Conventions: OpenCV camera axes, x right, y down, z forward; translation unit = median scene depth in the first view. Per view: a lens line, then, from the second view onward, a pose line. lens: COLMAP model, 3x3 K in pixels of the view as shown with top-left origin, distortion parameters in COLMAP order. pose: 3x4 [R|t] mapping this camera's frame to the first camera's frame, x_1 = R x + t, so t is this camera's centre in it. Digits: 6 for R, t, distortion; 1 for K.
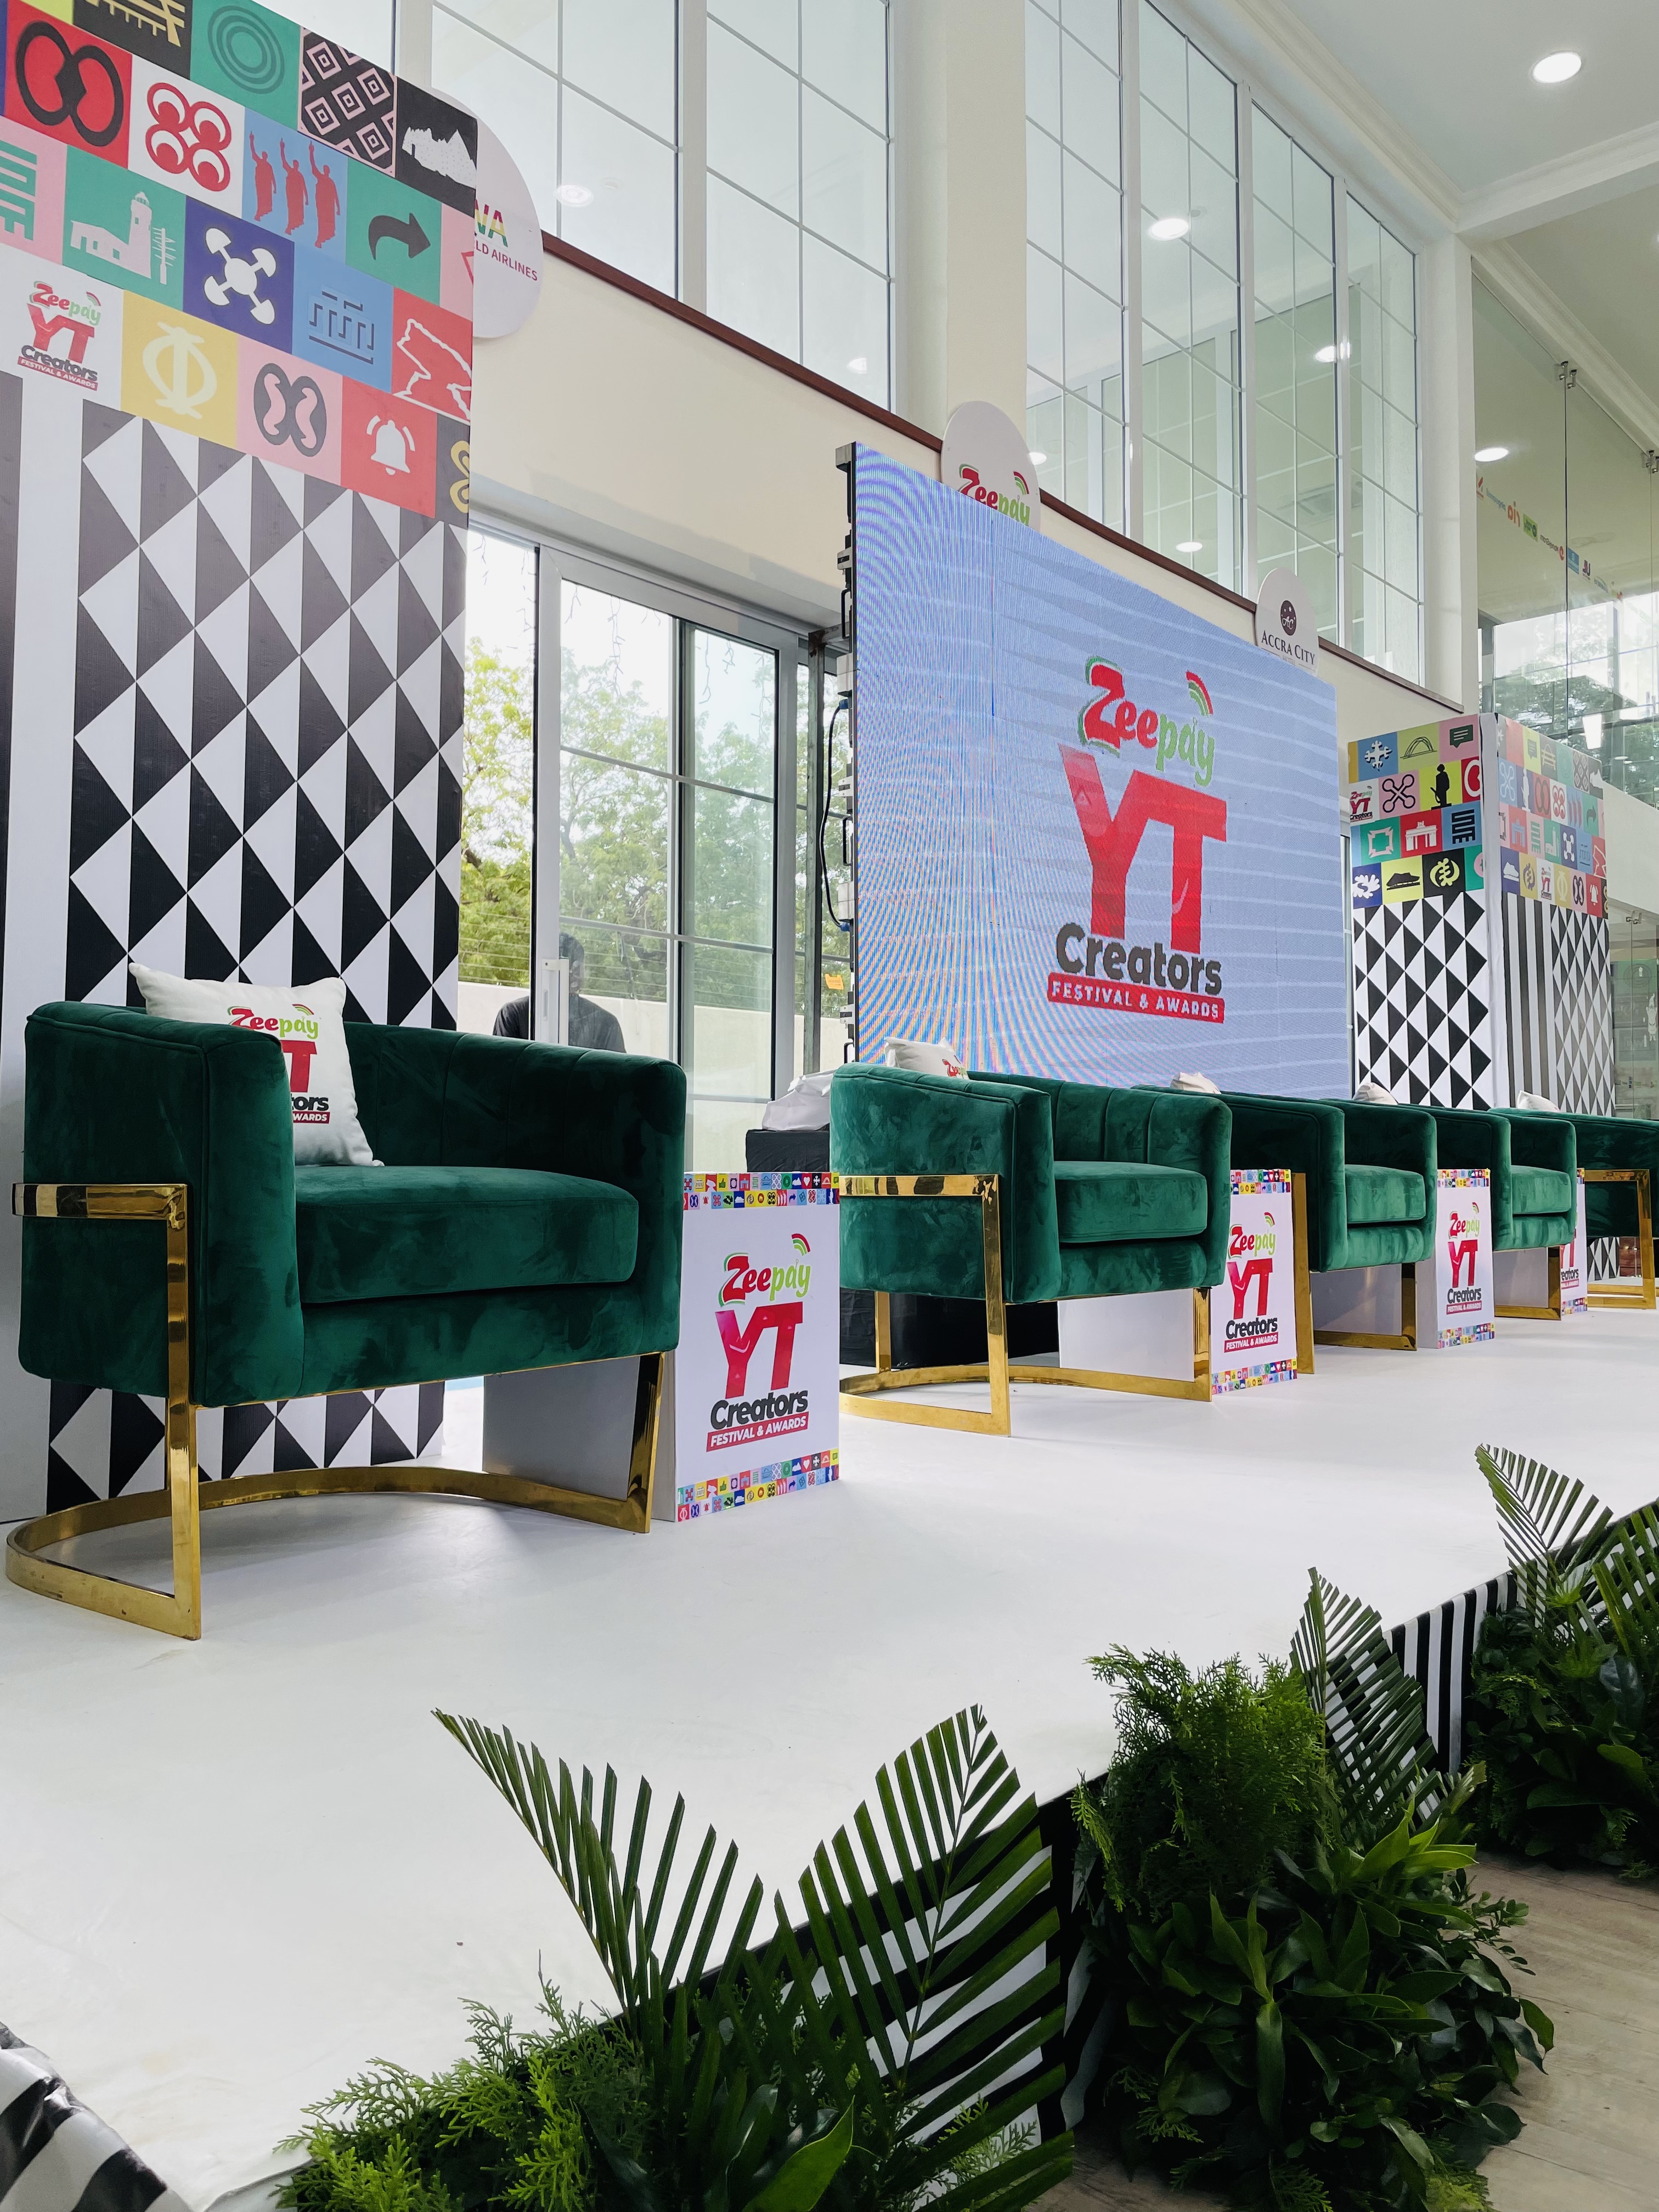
lens RADIAL K [[1683.7, 0, 839.7], [0, 1683.7, 1107.1], [0, 0, 1]] dist [0.085195, -0.117050]
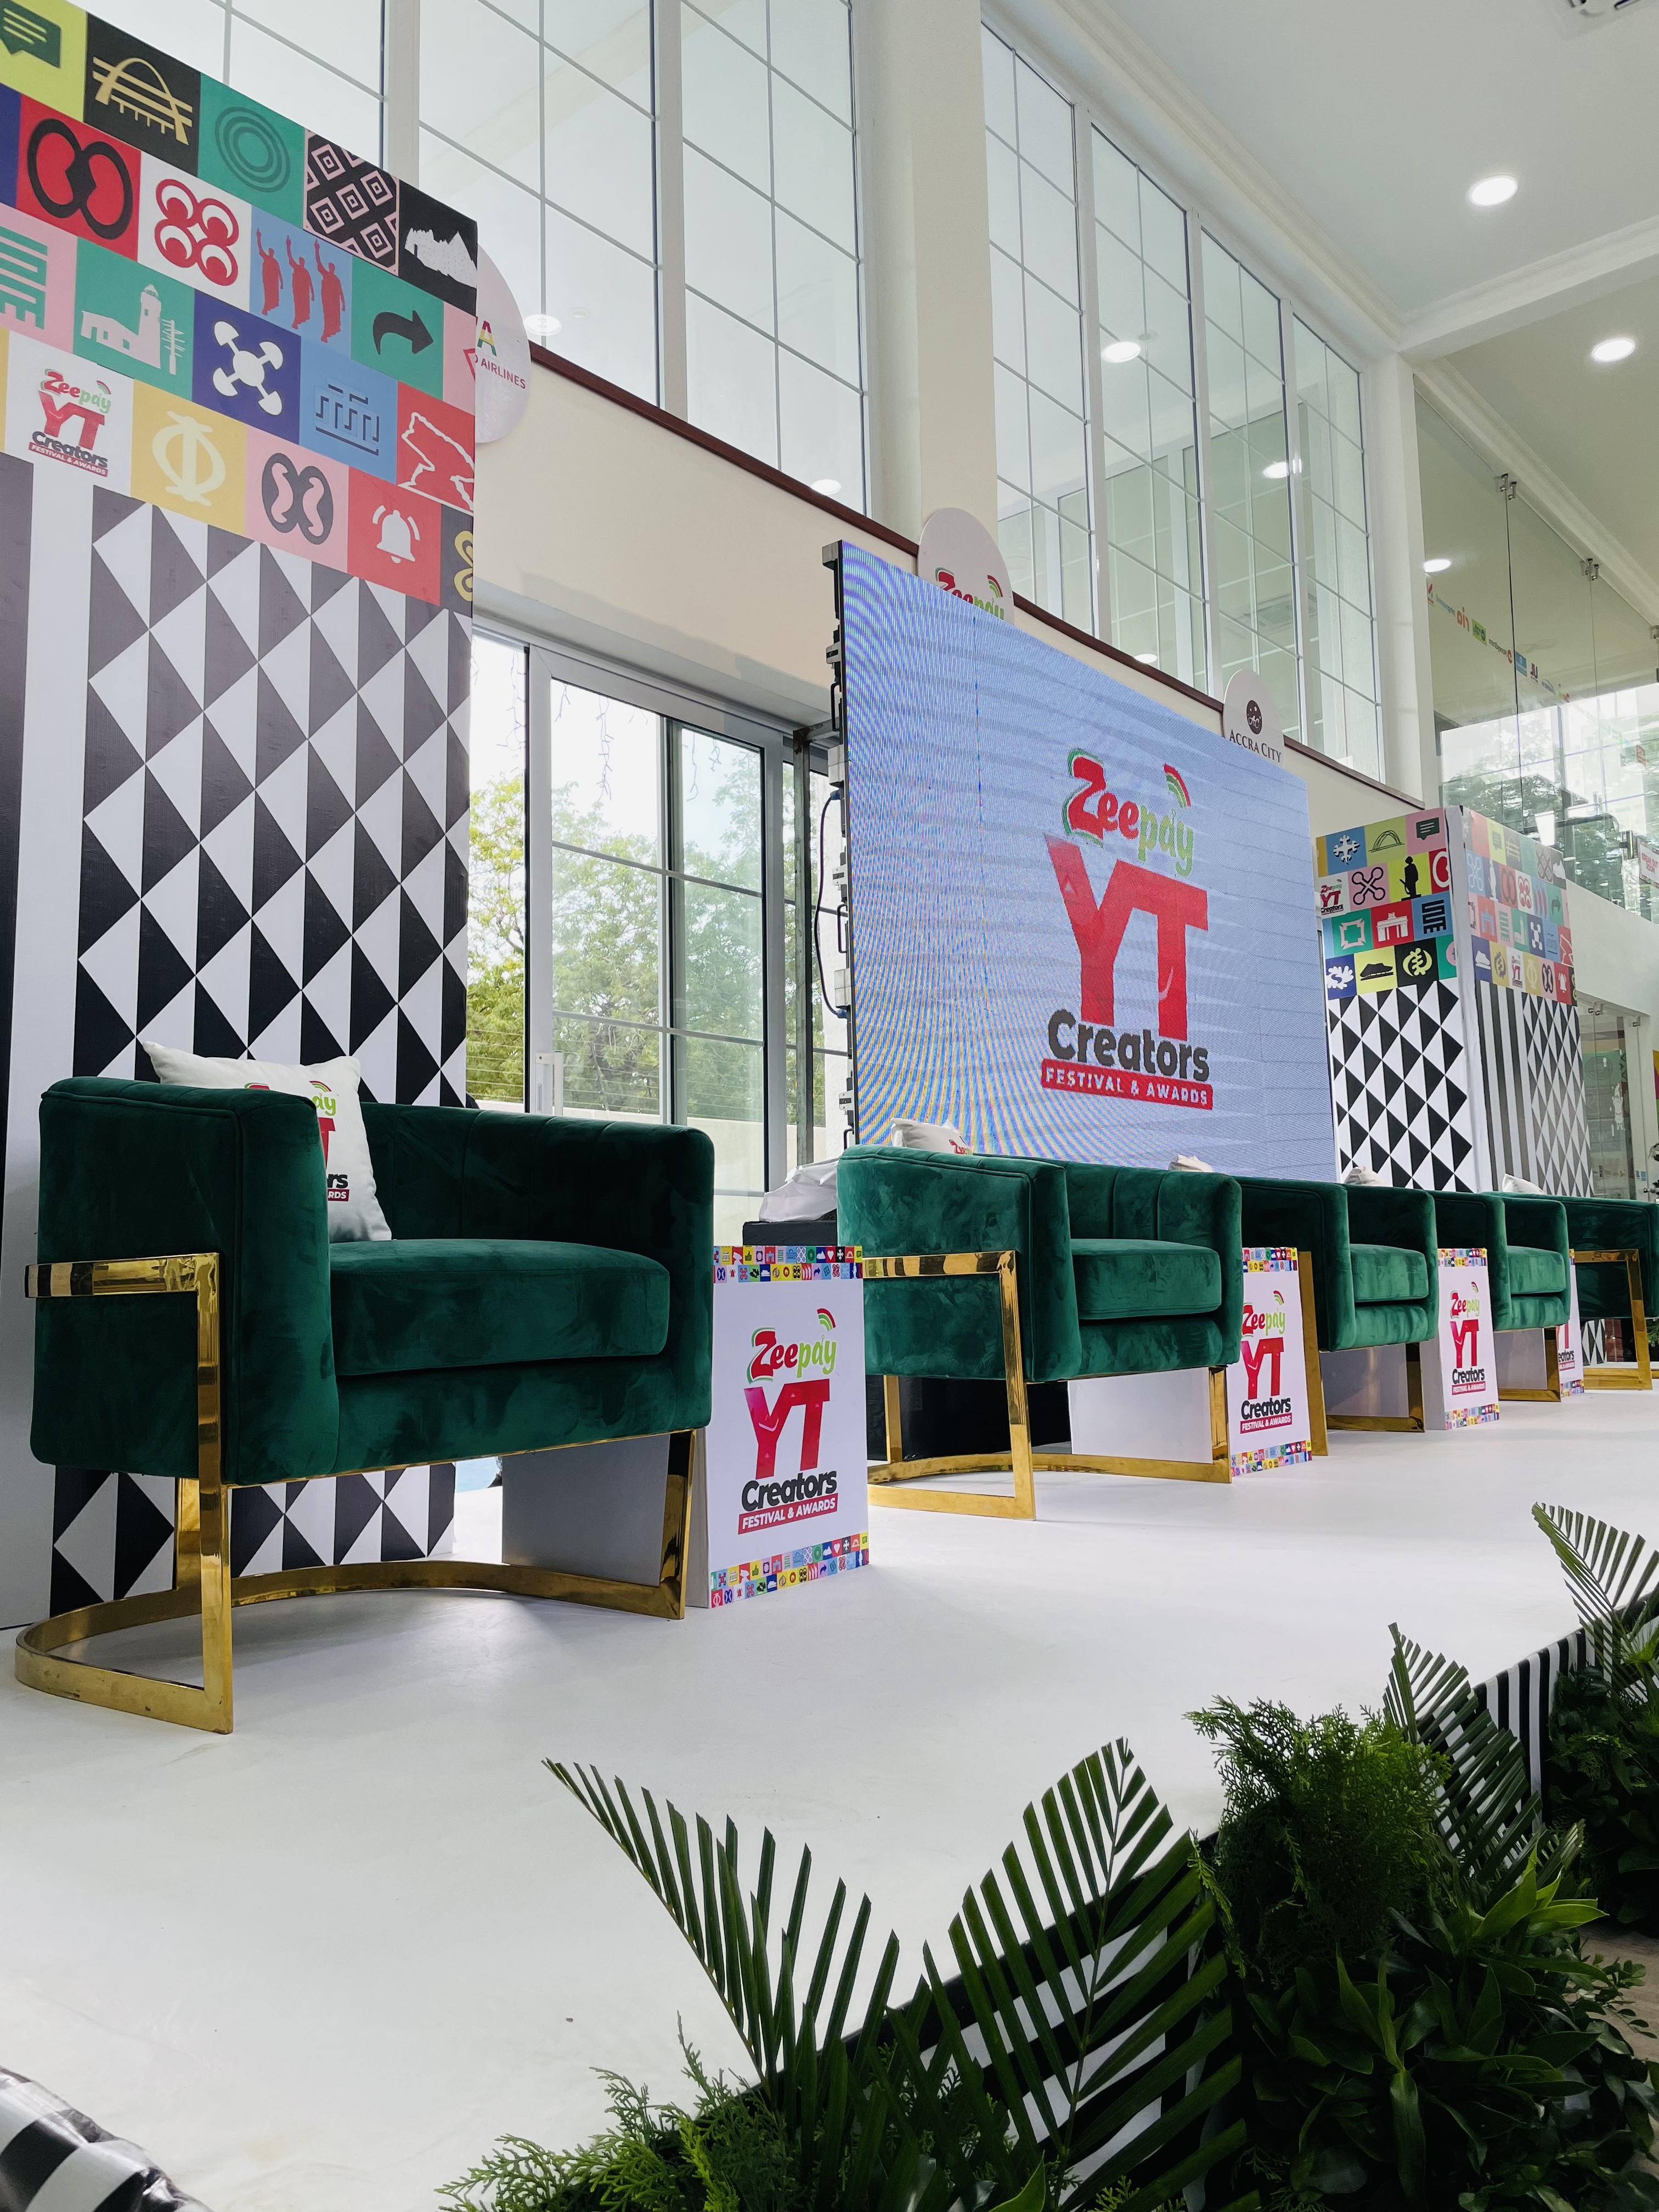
lens RADIAL K [[1683.7, 0, 841.1], [0, 1683.7, 1117.1], [0, 0, 1]] dist [0.085195, -0.117050]
pose [[0.999498, -0.020141, 0.024437, -0.022780], [0.021620, 0.997849, -0.061886, 0.015667], [-0.023138, 0.062383, 0.997784, 0.009734]]
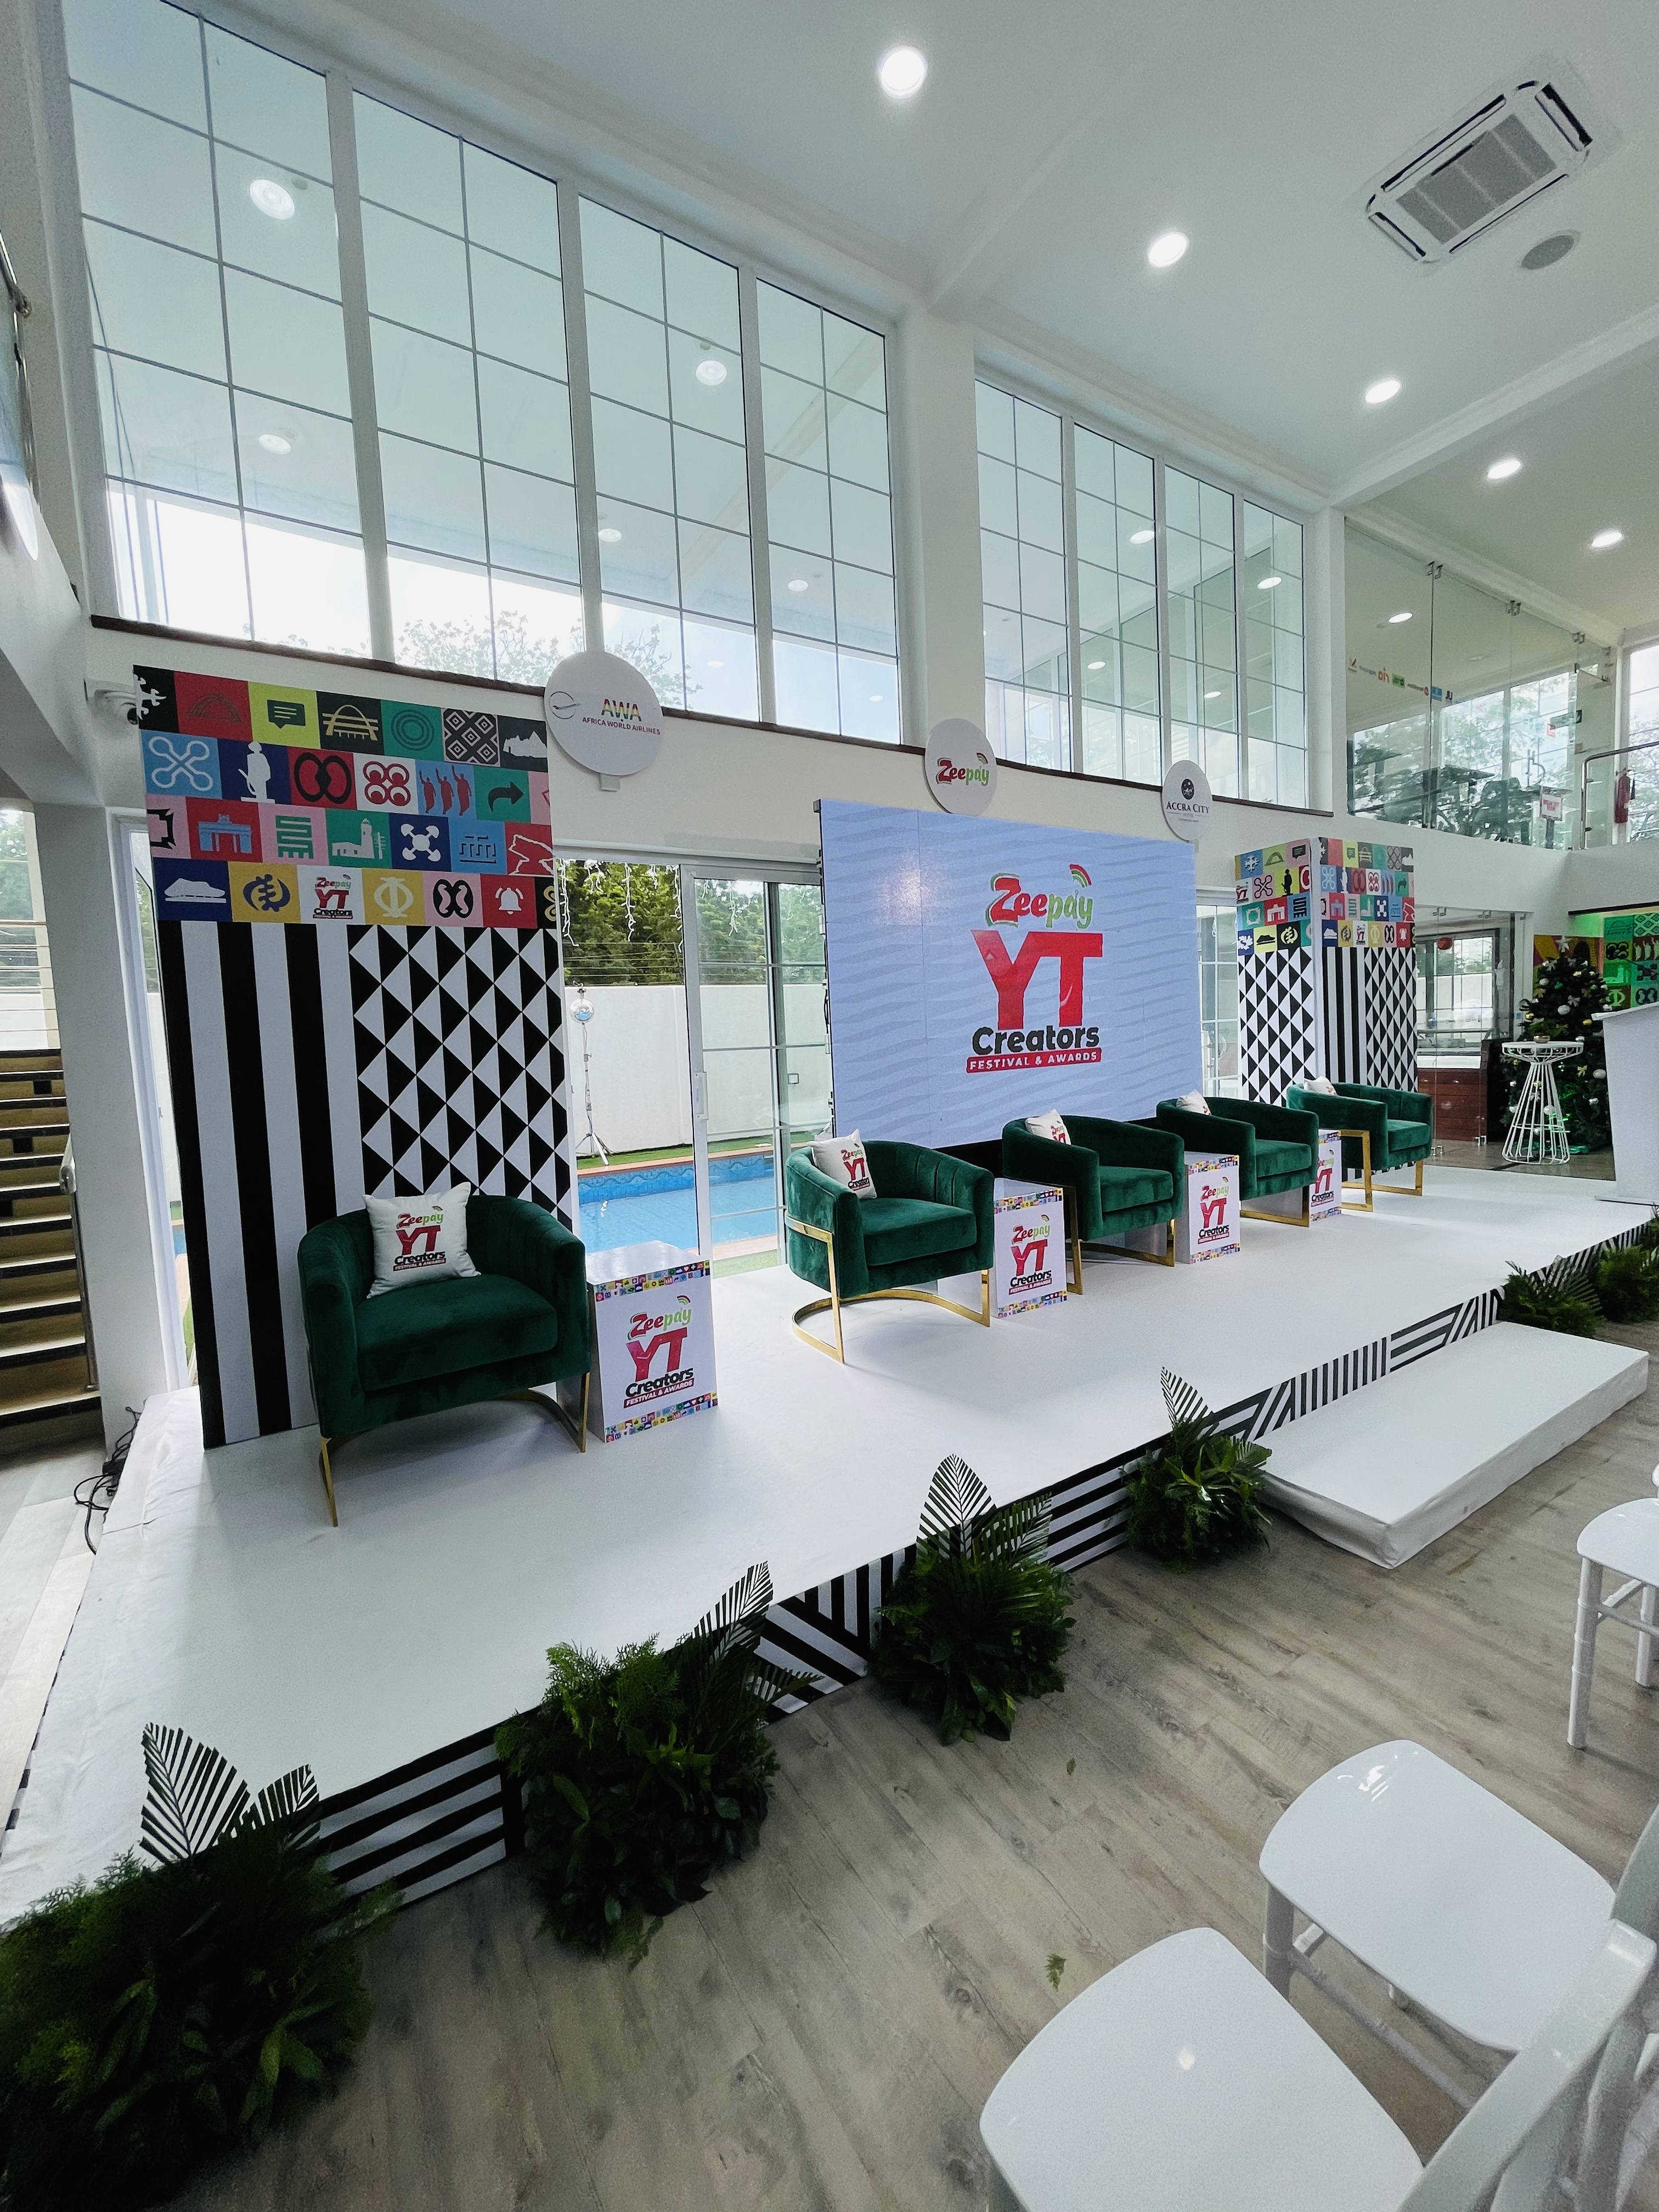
lens RADIAL K [[896.4, 0, 831.2], [0, 896.4, 1099.5], [0, 0, 1]] dist [-0.007567, 0.004005]
pose [[0.958155, -0.018691, -0.285638, 0.295232], [0.053424, 0.992009, 0.114294, -0.175073], [0.281219, -0.124772, 0.951498, 0.027184]]
